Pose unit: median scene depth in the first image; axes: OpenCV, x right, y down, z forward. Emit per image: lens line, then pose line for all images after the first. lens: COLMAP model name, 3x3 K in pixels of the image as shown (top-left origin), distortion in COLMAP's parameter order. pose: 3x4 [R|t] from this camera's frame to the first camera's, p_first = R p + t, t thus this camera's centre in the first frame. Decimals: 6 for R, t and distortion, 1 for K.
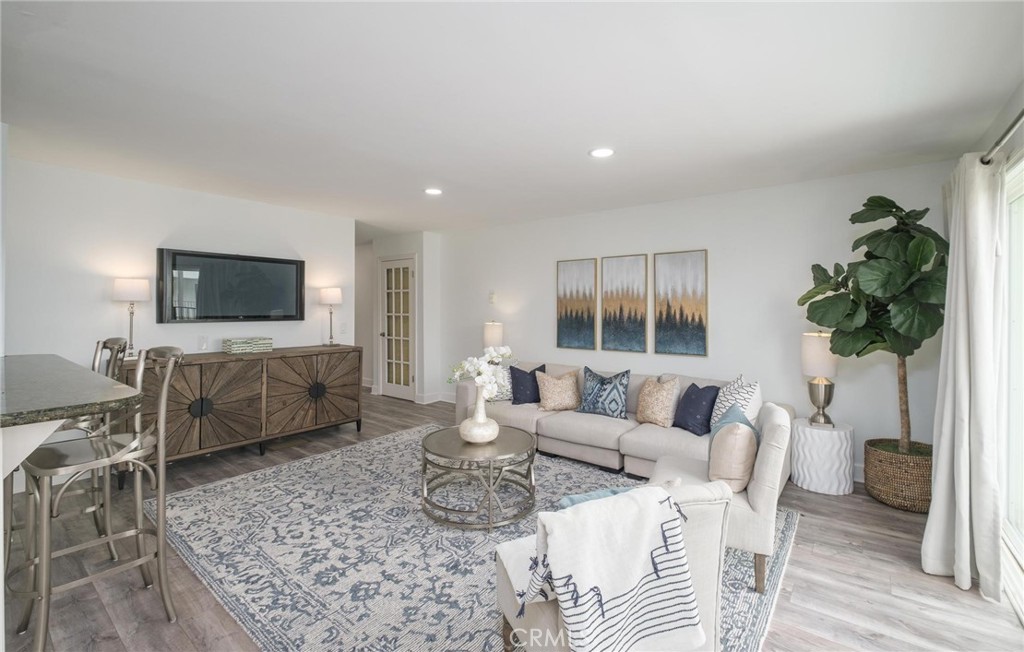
lens RADIAL K [[438.8, 0, 512.4], [0, 438.8, 305.8], [0, 0, 1]] dist [-0.000034, -0.000023]
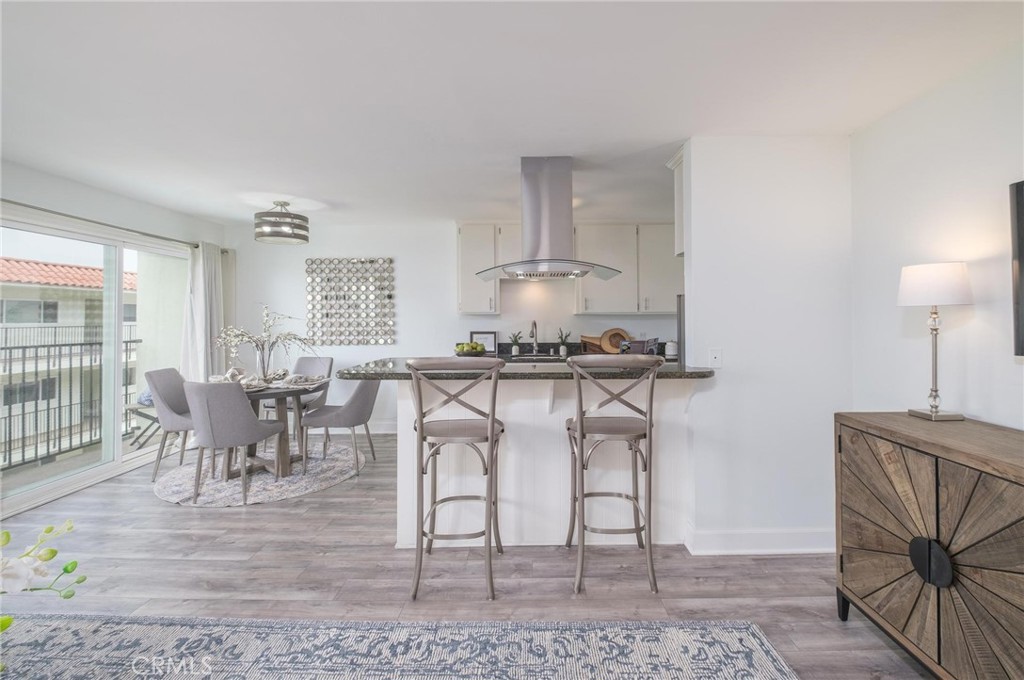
lens RADIAL K [[427.4, 0, 514.9], [0, 427.4, 314.2], [0, 0, 1]] dist [0.000807, 0.000065]
pose [[-0.782608, -0.000592, -0.622514, -0.225678], [0.010989, 0.999831, -0.014766, 0.002824], [0.622418, -0.018397, -0.782469, 1.574242]]
